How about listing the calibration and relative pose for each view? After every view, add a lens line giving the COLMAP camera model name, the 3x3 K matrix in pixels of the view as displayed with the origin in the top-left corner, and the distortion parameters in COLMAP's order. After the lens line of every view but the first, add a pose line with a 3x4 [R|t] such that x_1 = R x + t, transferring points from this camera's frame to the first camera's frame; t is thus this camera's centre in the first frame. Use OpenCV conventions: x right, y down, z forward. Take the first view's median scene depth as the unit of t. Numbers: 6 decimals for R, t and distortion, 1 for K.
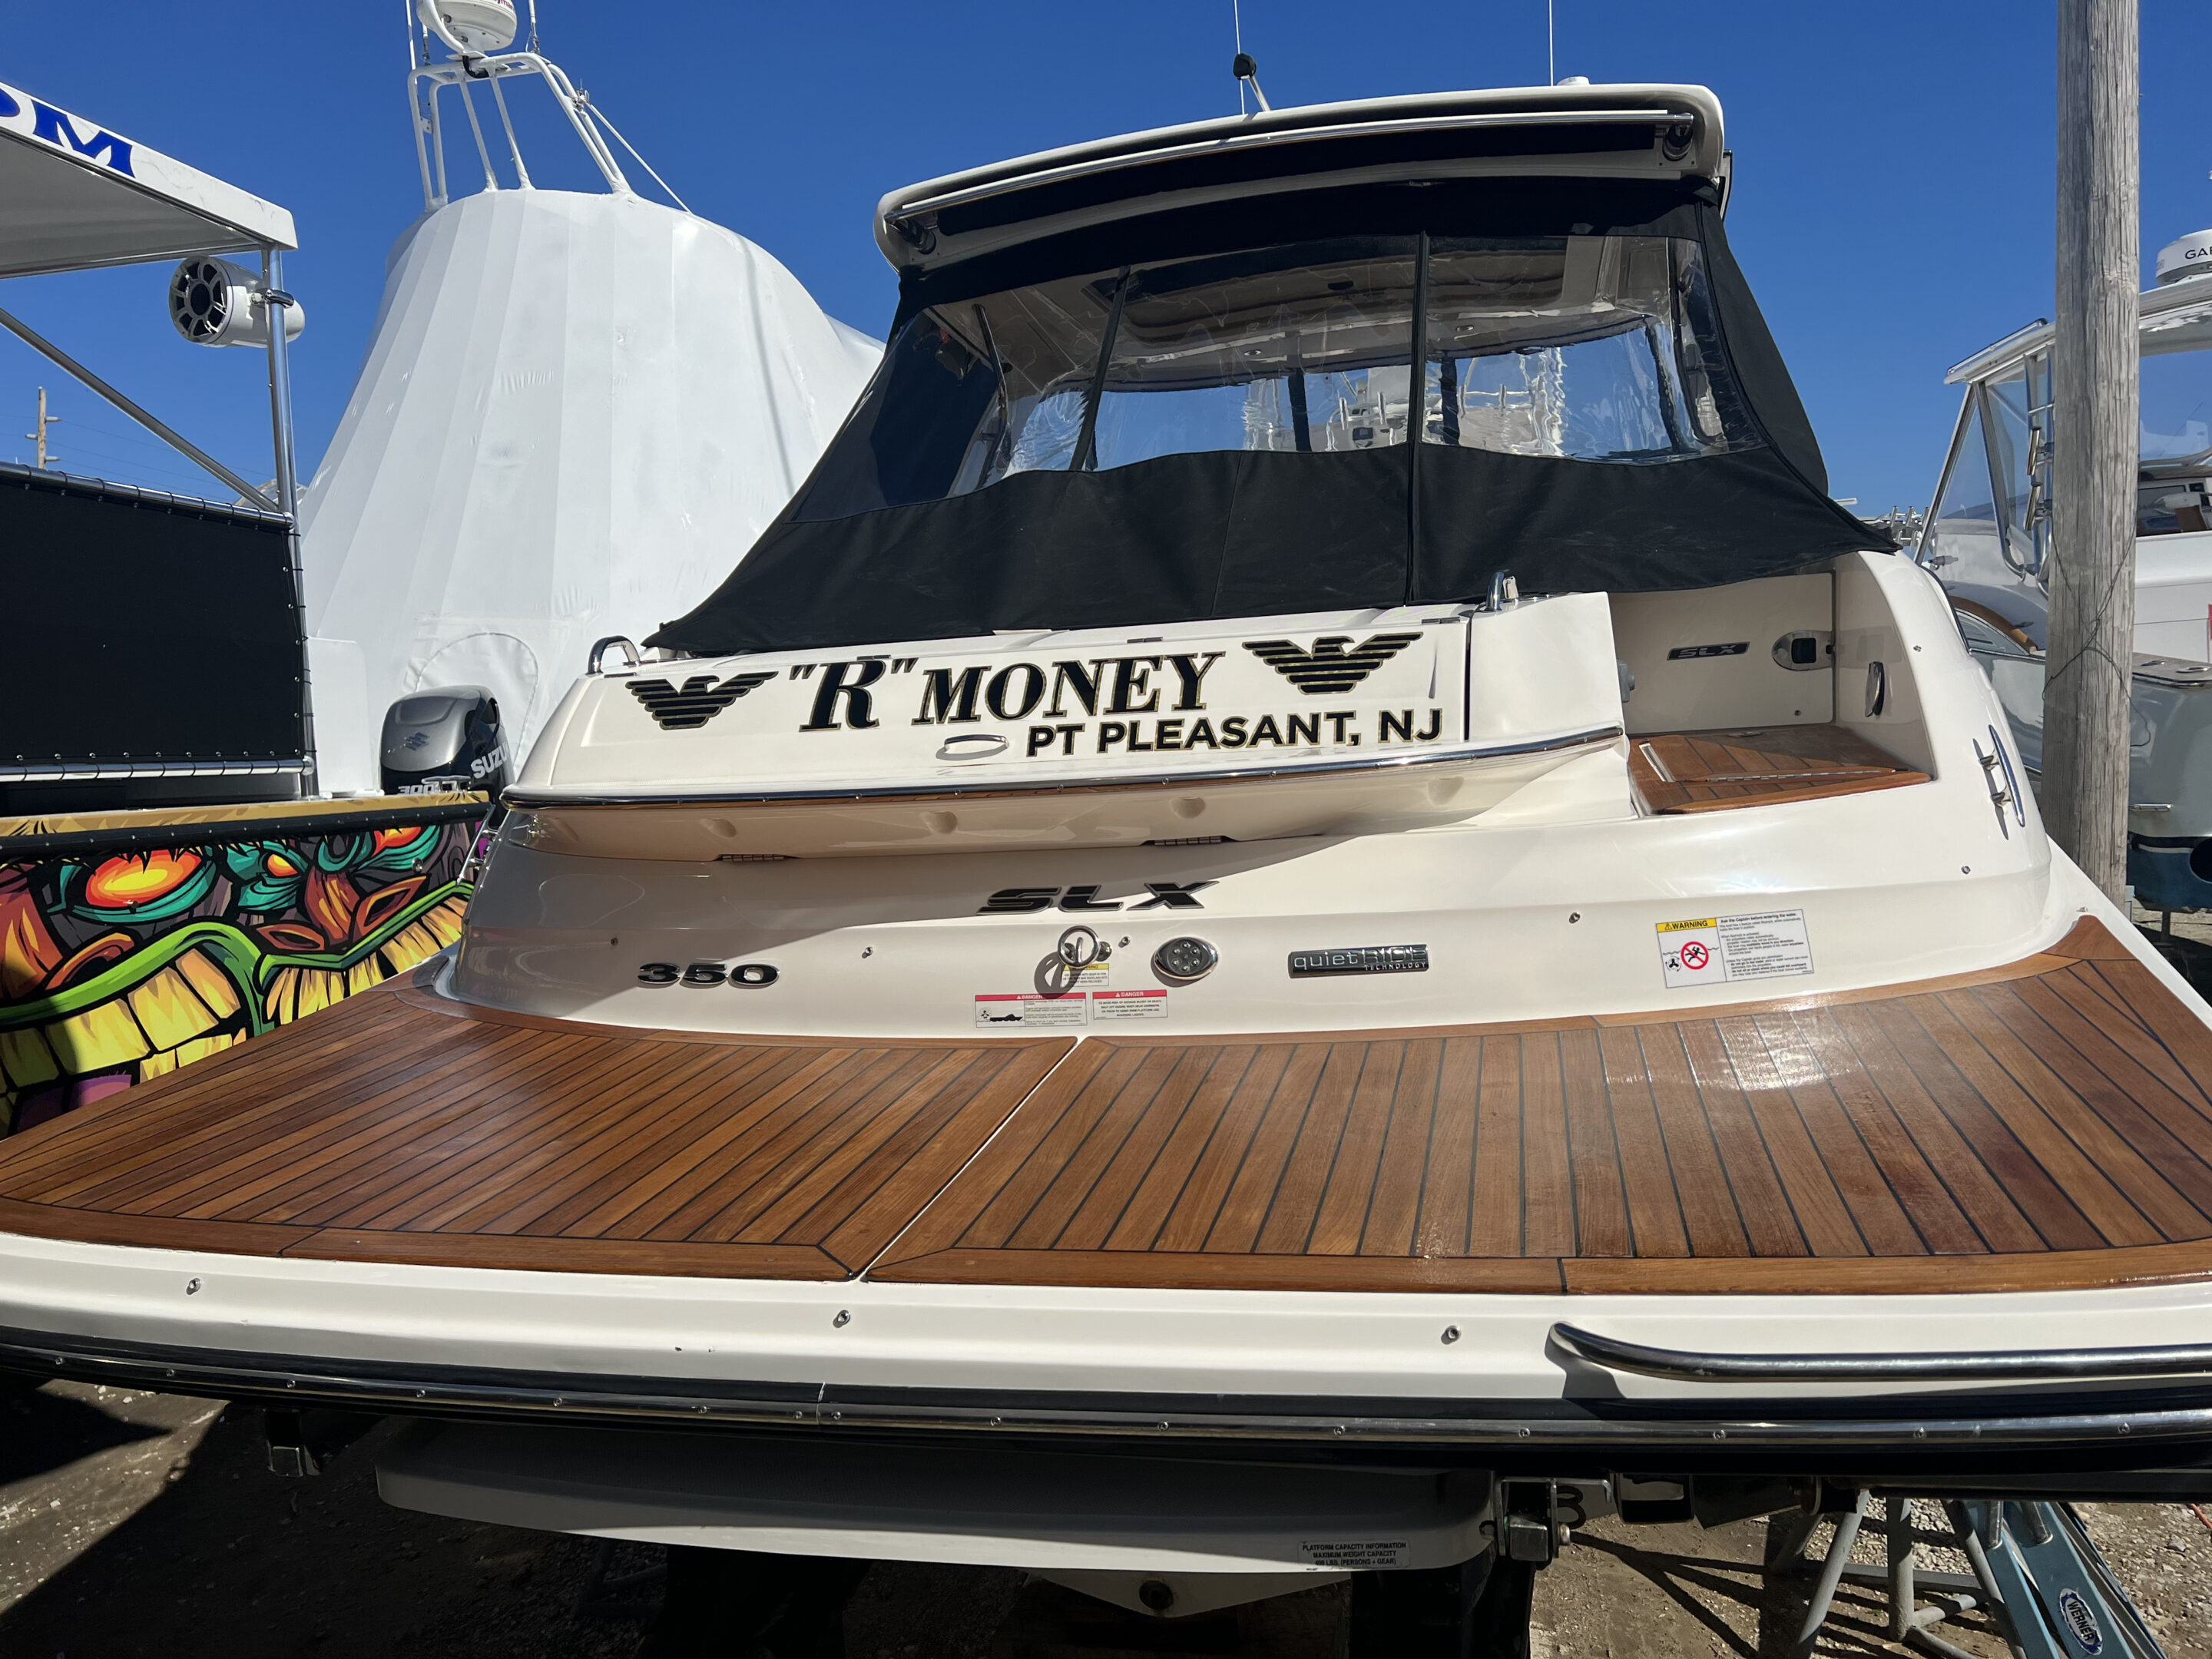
lens RADIAL K [[1651.1, 0, 1106.0], [0, 1651.1, 829.5], [0, 0, 1]] dist [-0.003094, -0.006872]
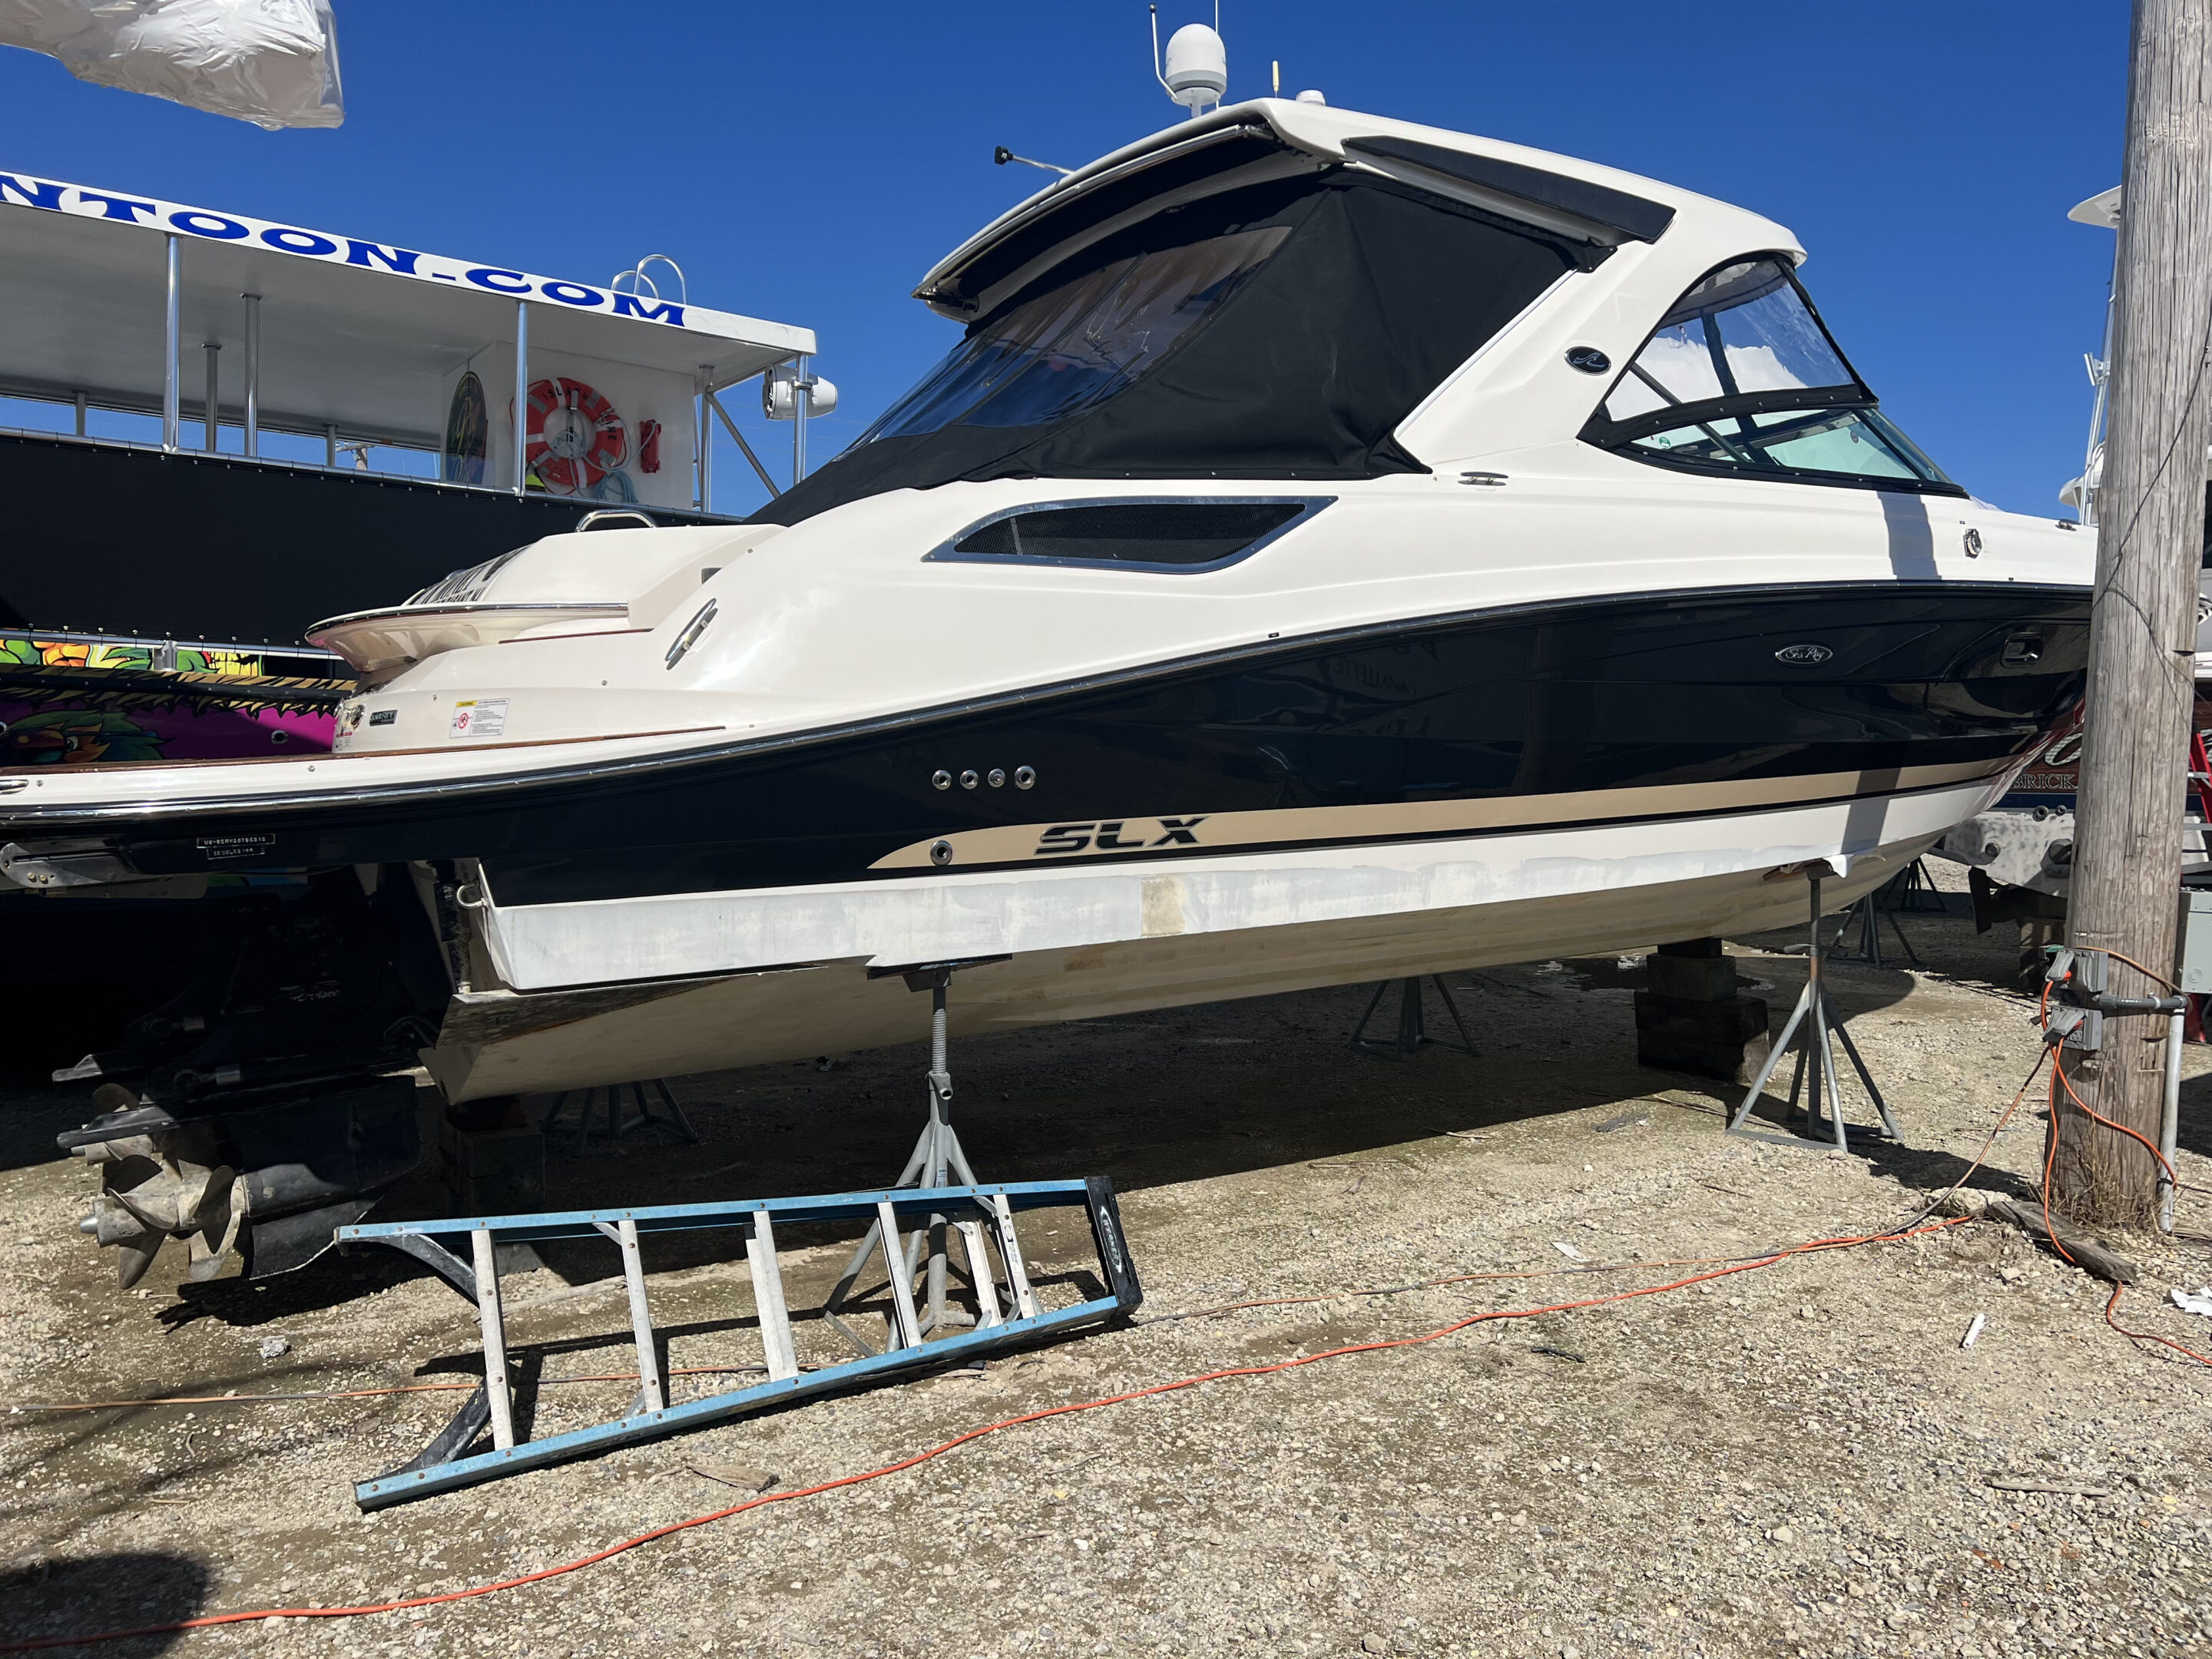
lens RADIAL K [[1651.1, 0, 1106.0], [0, 1651.1, 829.5], [0, 0, 1]] dist [-0.003094, -0.006872]
pose [[0.745848, 0.074372, -0.661951, 0.902530], [-0.086697, 0.996133, 0.014233, 0.047597], [0.660450, 0.046774, 0.749412, 0.067257]]
